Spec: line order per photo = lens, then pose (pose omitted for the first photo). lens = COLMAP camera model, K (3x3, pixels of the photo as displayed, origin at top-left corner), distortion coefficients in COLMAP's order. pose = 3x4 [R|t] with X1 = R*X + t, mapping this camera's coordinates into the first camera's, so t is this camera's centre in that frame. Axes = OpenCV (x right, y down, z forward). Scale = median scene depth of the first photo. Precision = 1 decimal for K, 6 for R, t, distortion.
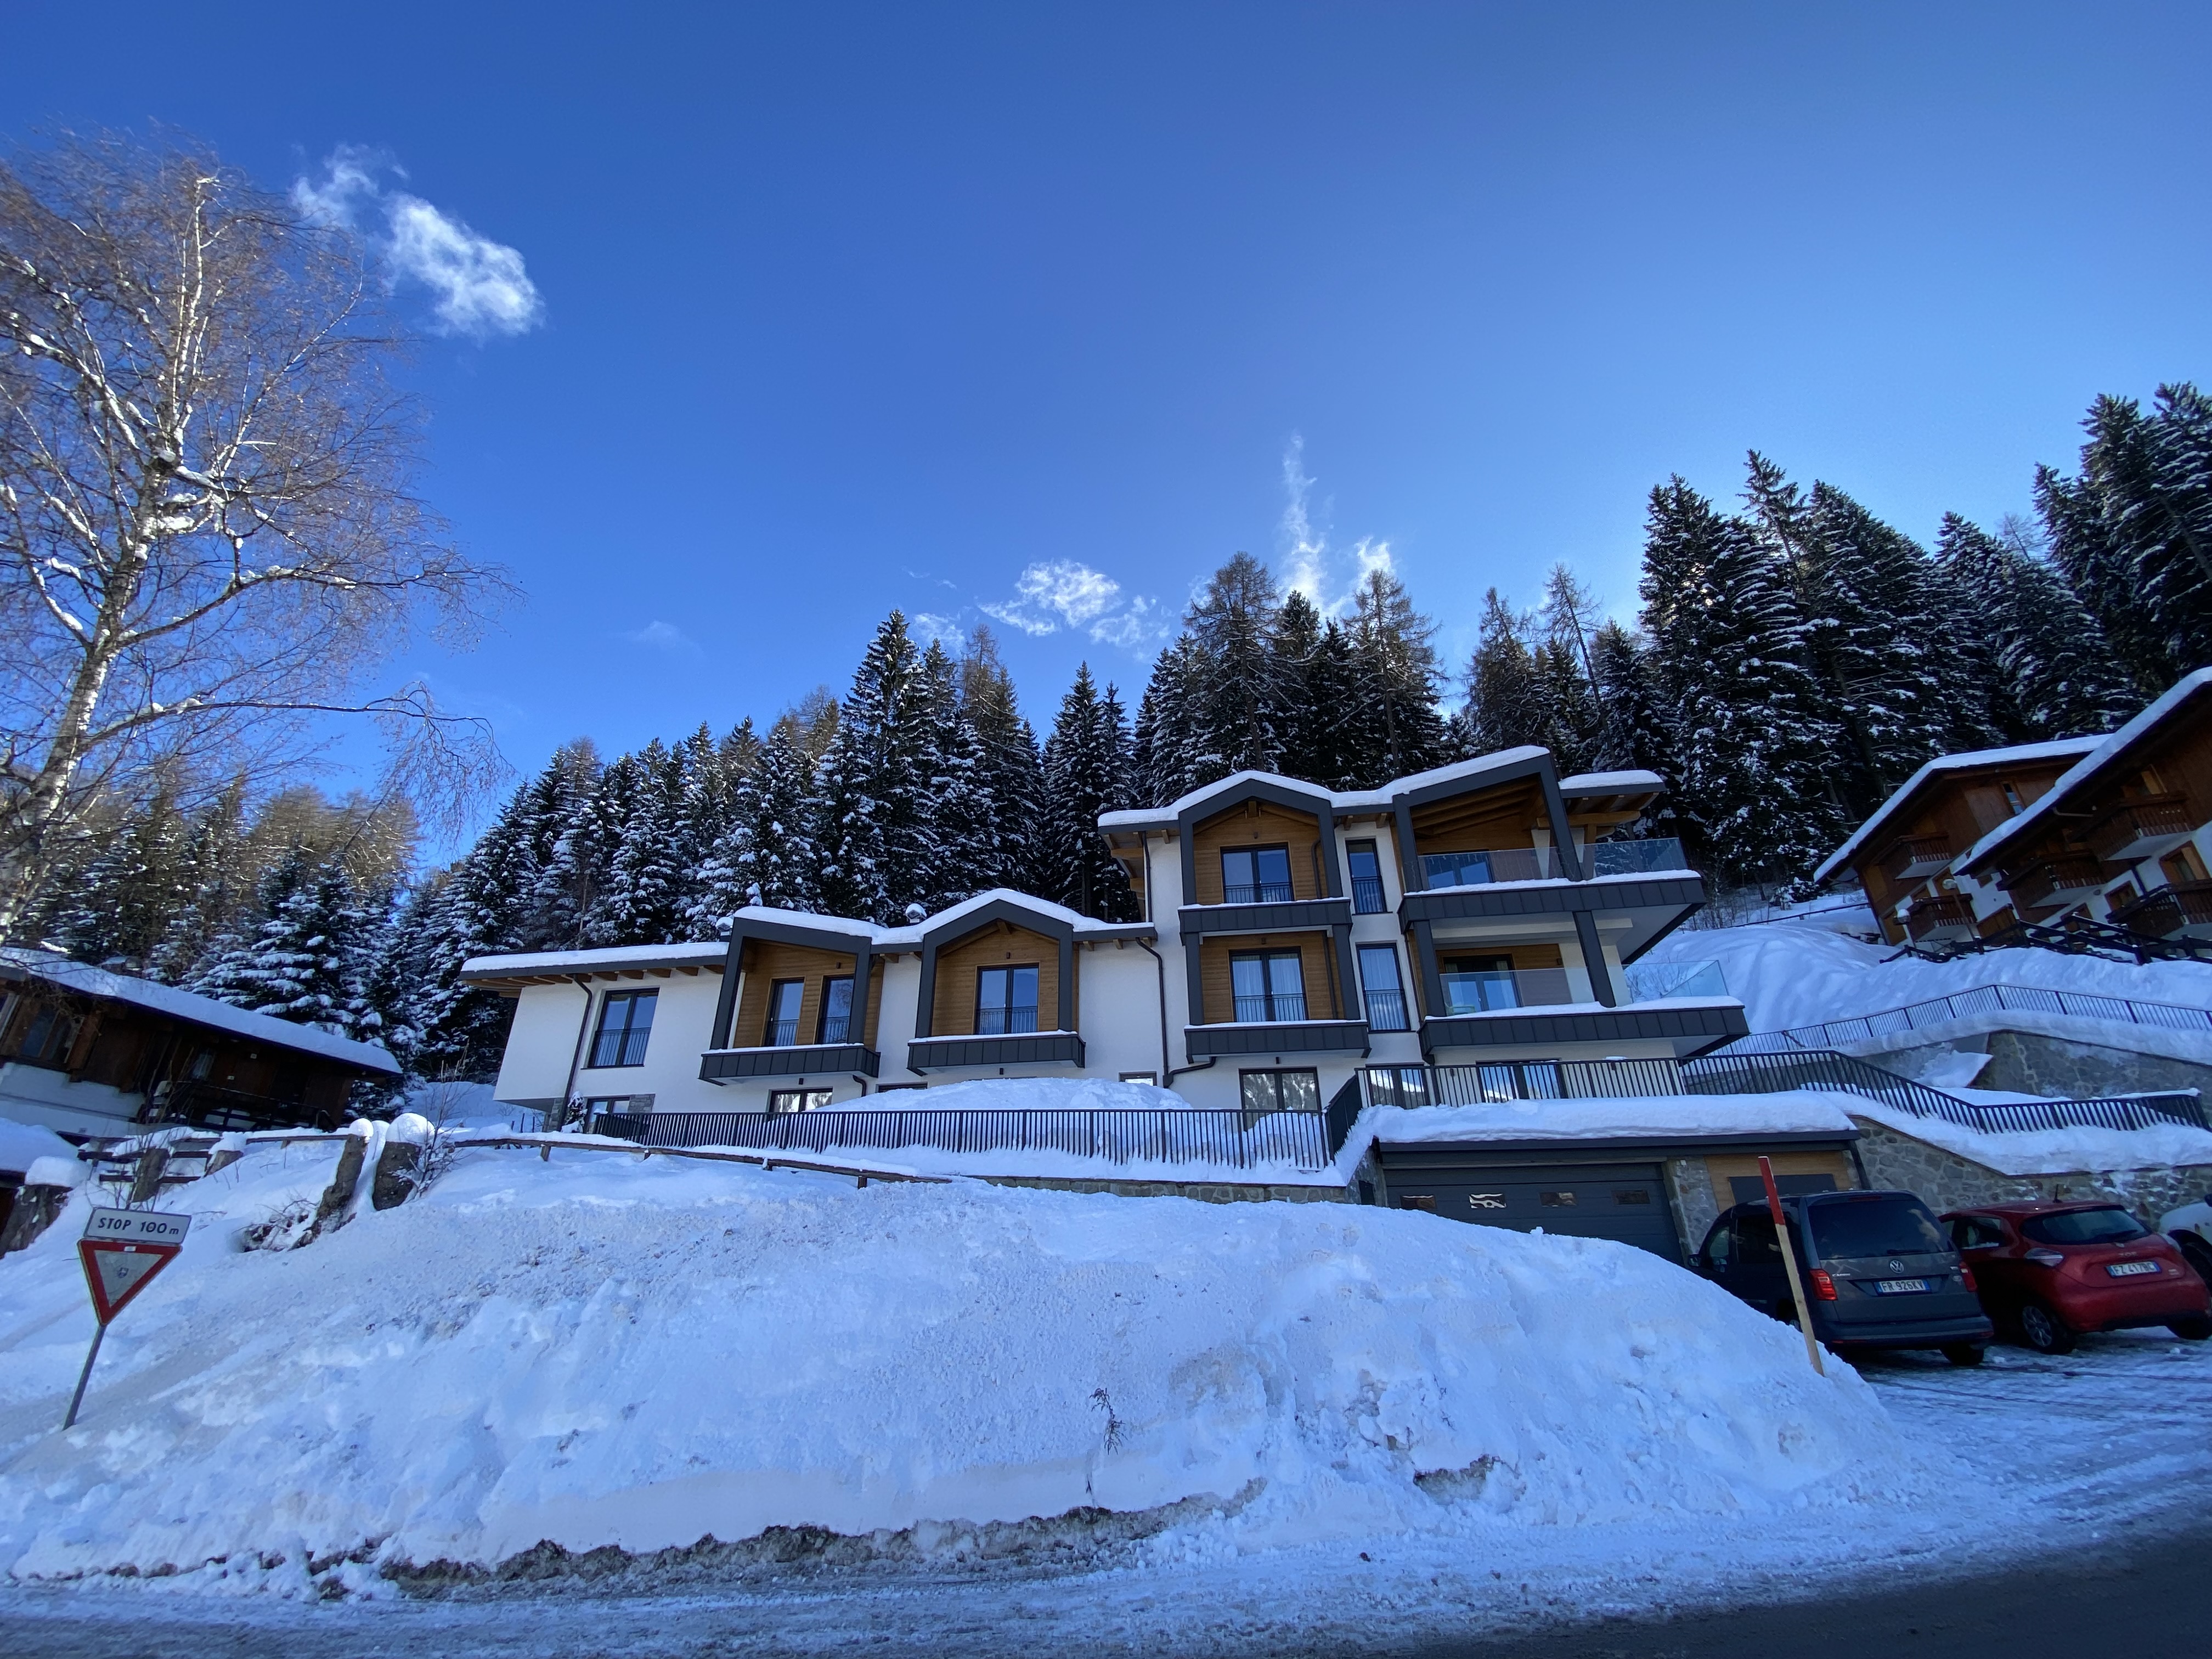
lens RADIAL K [[909.6, 0, 1110.1], [0, 909.6, 818.6], [0, 0, 1]] dist [0.003614, -0.012958]
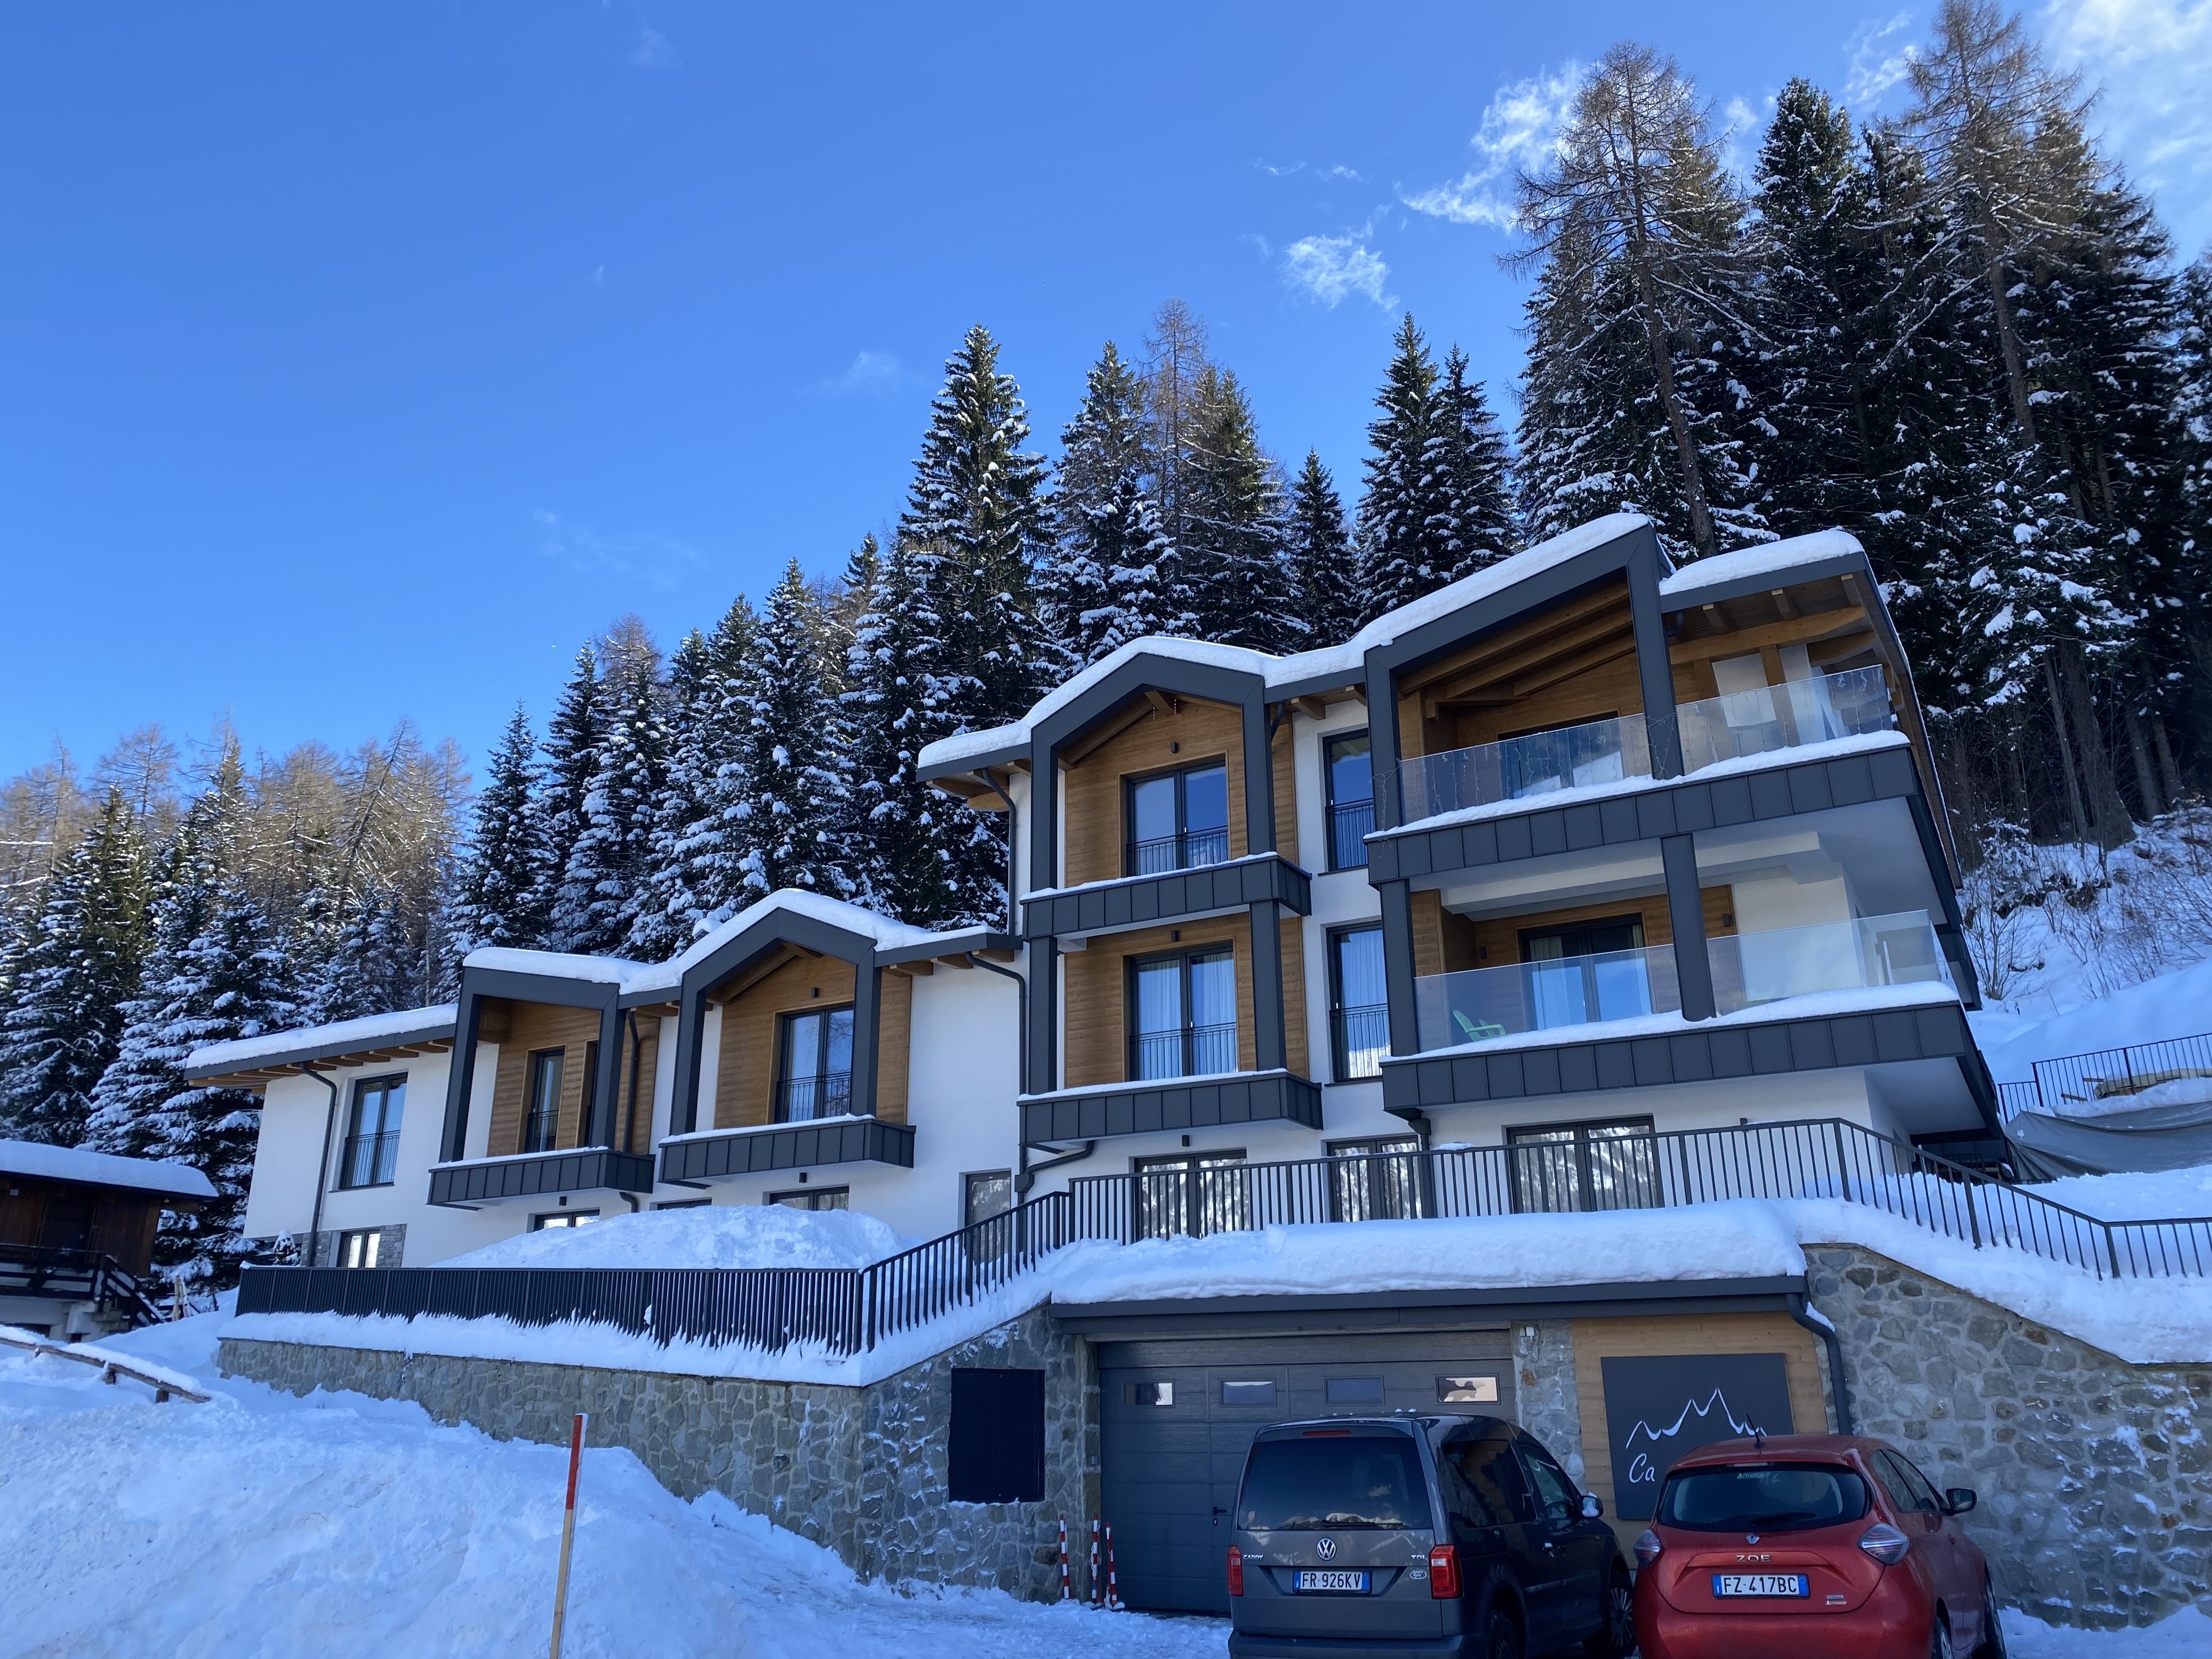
lens RADIAL K [[1709.2, 0, 1091.9], [0, 1709.2, 794.4], [0, 0, 1]] dist [-0.029542, 0.032685]
pose [[0.930949, -0.120999, -0.344519, 0.474696], [0.156739, 0.984576, 0.077741, -0.043326], [0.329799, -0.126373, 0.935555, -0.017272]]
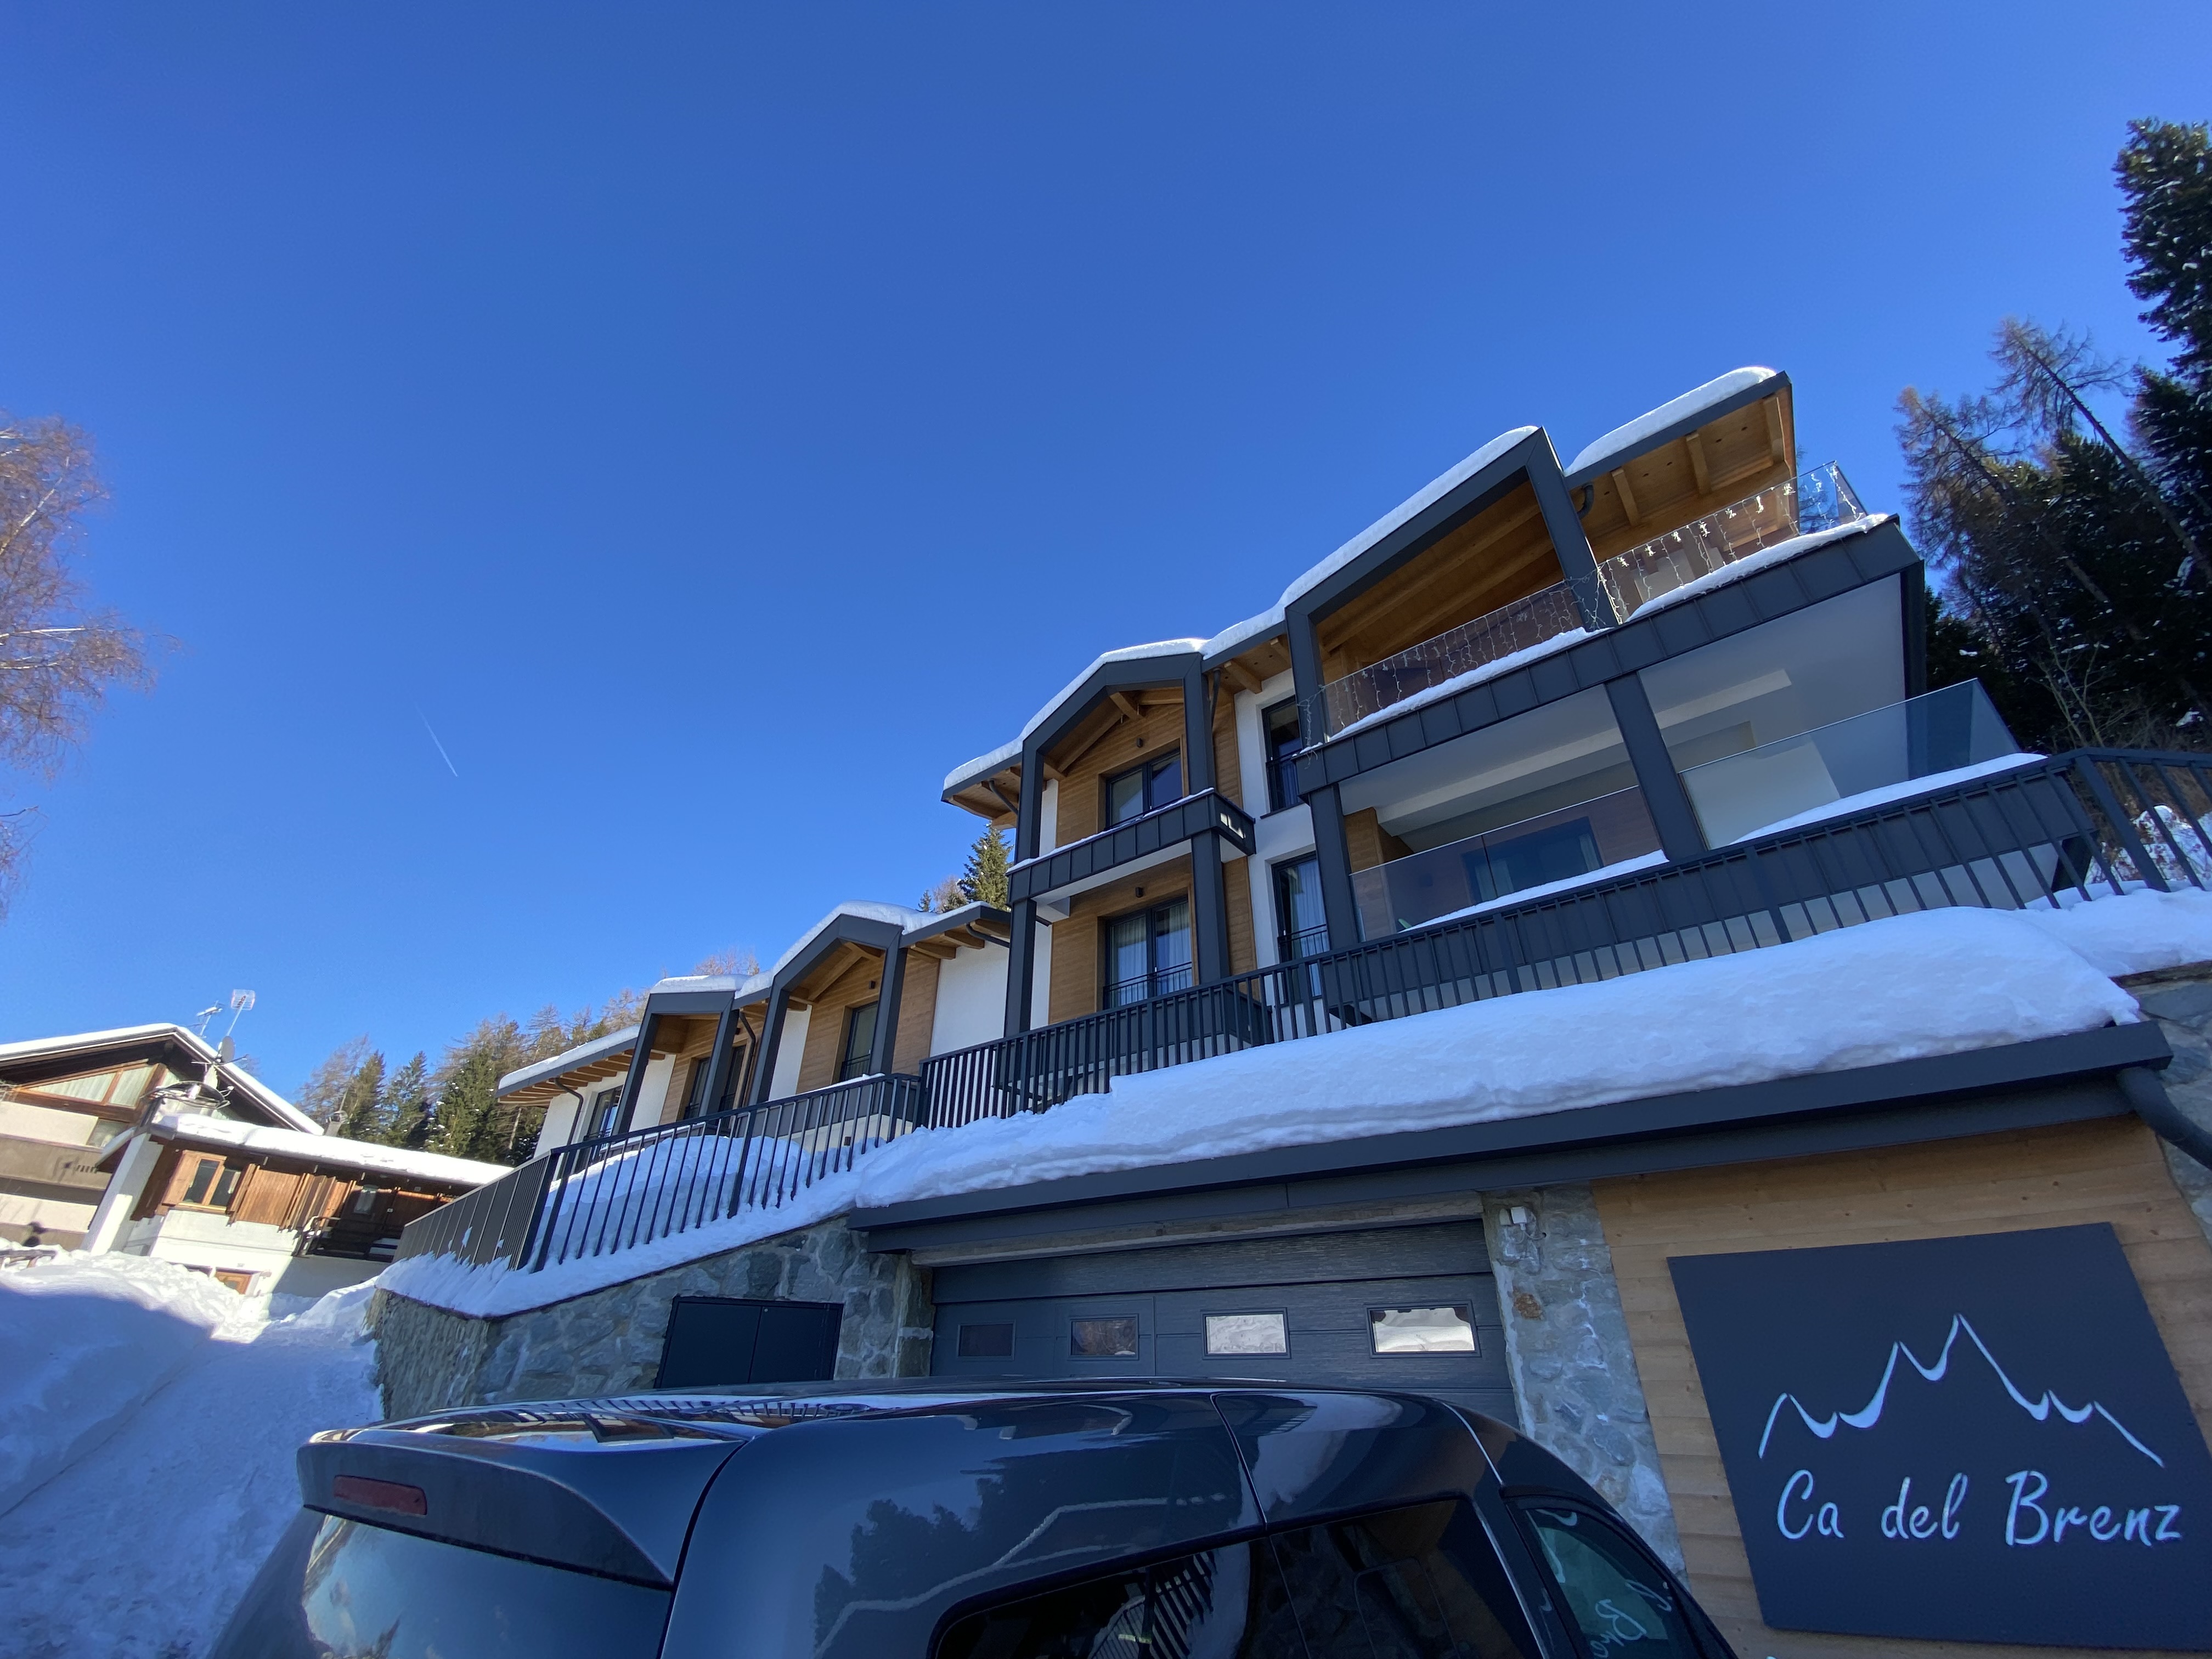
lens RADIAL K [[909.6, 0, 1108.2], [0, 909.6, 816.8], [0, 0, 1]] dist [0.003614, -0.012958]
pose [[0.867223, -0.249450, -0.430928, 0.411766], [0.209906, 0.967950, -0.137887, 0.157554], [0.451512, 0.029124, 0.891789, 0.396874]]
